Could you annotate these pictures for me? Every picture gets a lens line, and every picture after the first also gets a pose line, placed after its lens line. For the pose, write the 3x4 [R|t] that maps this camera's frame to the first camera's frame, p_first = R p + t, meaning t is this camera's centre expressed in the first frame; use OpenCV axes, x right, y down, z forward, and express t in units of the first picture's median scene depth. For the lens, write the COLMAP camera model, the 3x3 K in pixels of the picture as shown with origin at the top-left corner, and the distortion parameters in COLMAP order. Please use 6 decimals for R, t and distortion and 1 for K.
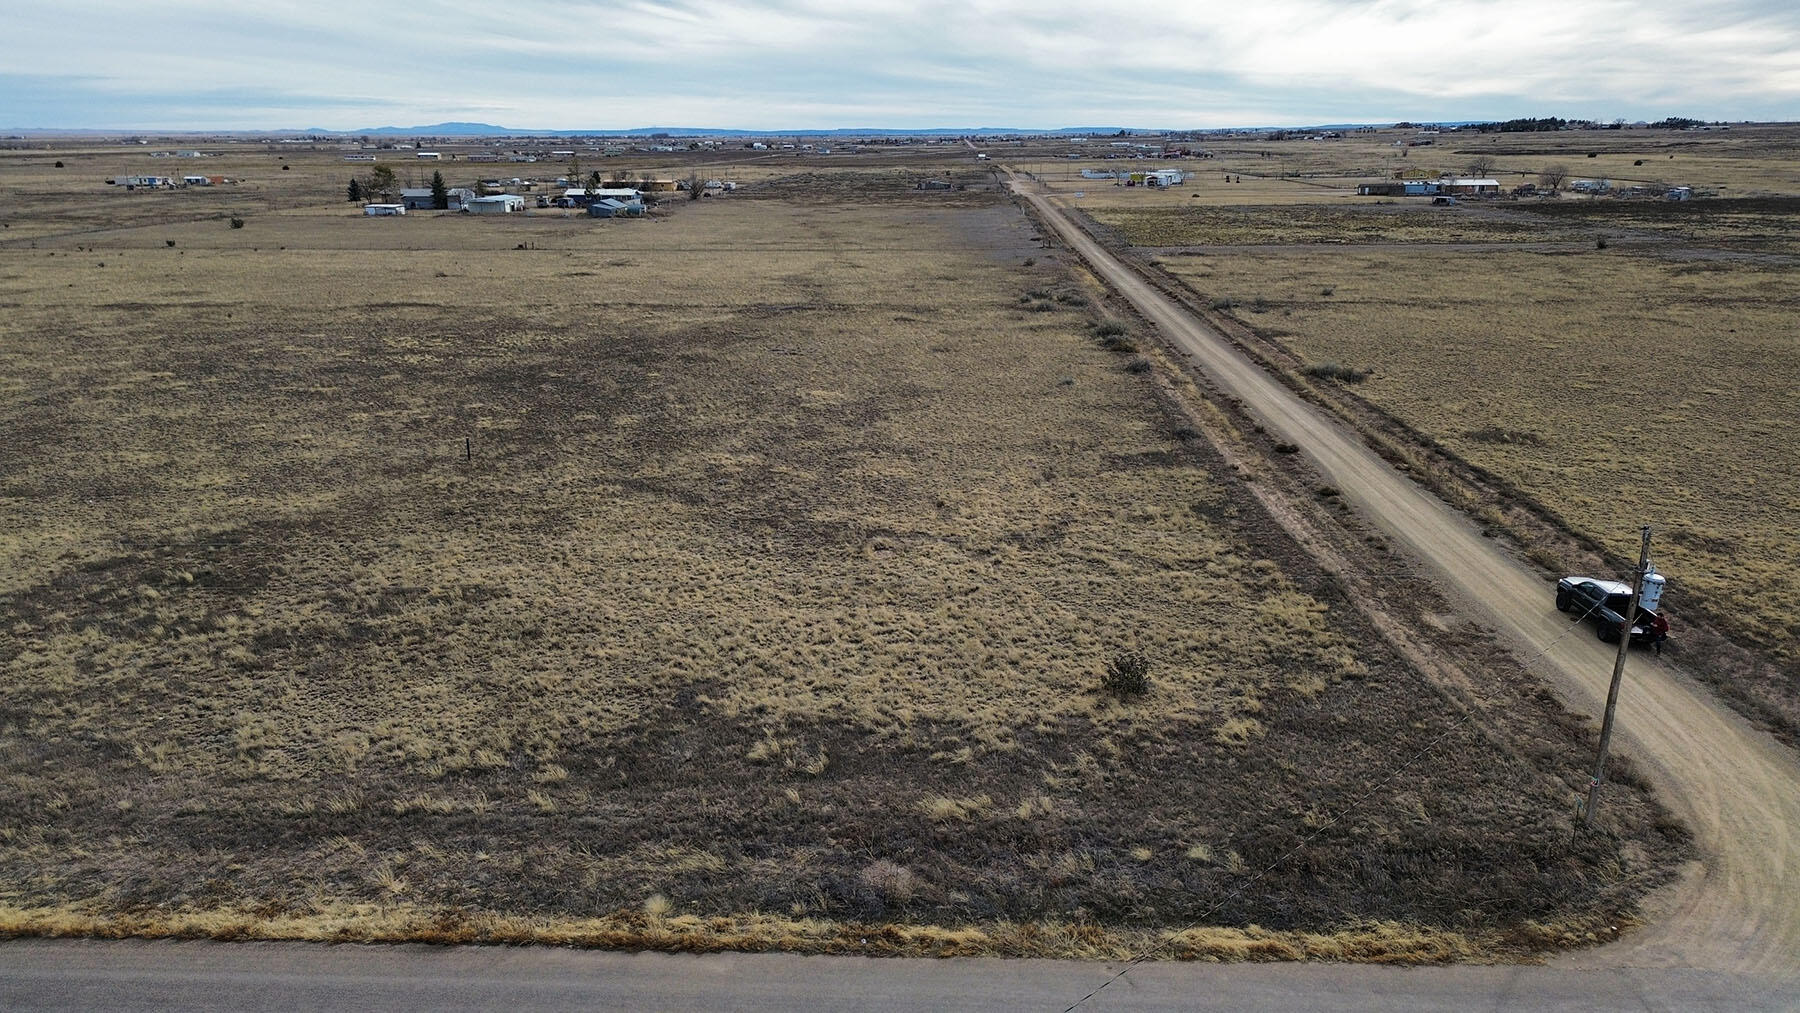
lens RADIAL K [[1264.0, 0, 891.6], [0, 1264.0, 498.1], [0, 0, 1]] dist [0.076824, -0.074902]
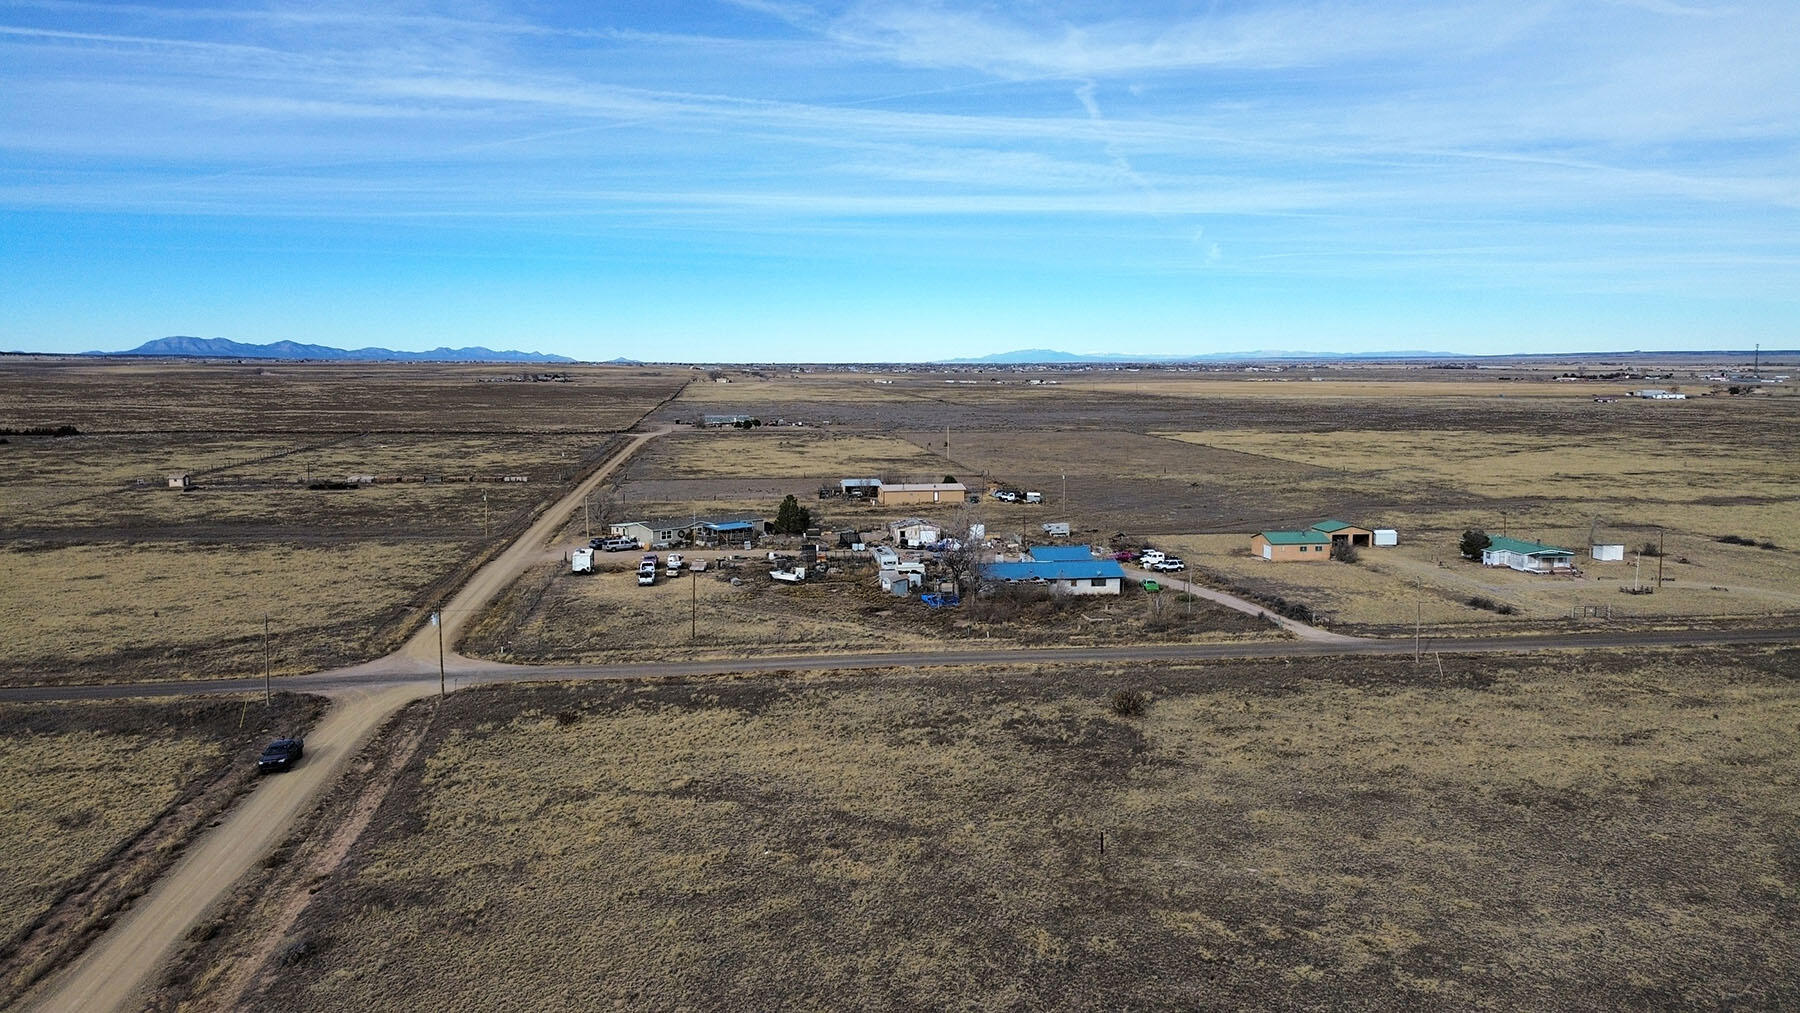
lens RADIAL K [[1264.0, 0, 908.5], [0, 1264.0, 498.3], [0, 0, 1]] dist [0.076824, -0.074902]
pose [[-0.979729, 0.027147, -0.198482, 0.013725], [-0.050323, 0.925657, 0.375002, -0.819211], [0.193906, 0.377388, -0.905527, 2.204150]]
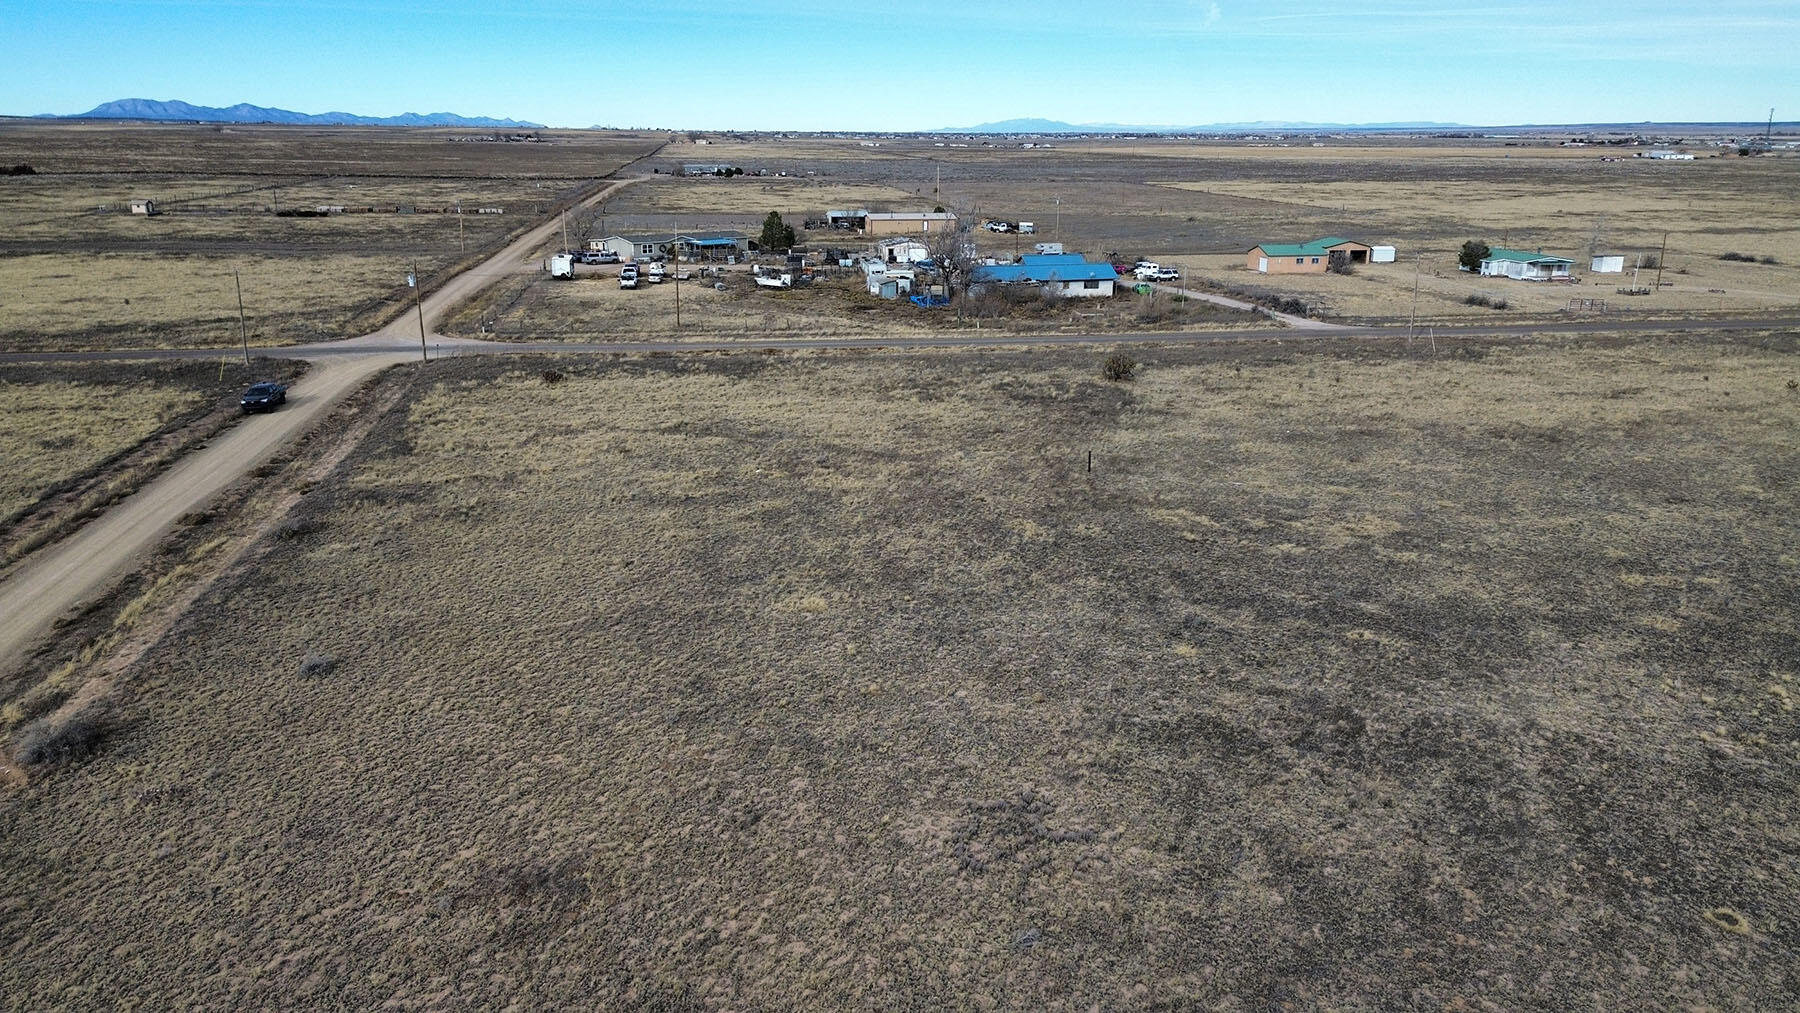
lens RADIAL K [[1264.0, 0, 909.4], [0, 1264.0, 499.8], [0, 0, 1]] dist [0.076824, -0.074902]
pose [[-0.977727, 0.060119, -0.201088, 0.017750], [-0.056410, 0.847571, 0.527675, -0.665106], [0.202160, 0.527265, -0.825302, 2.254335]]
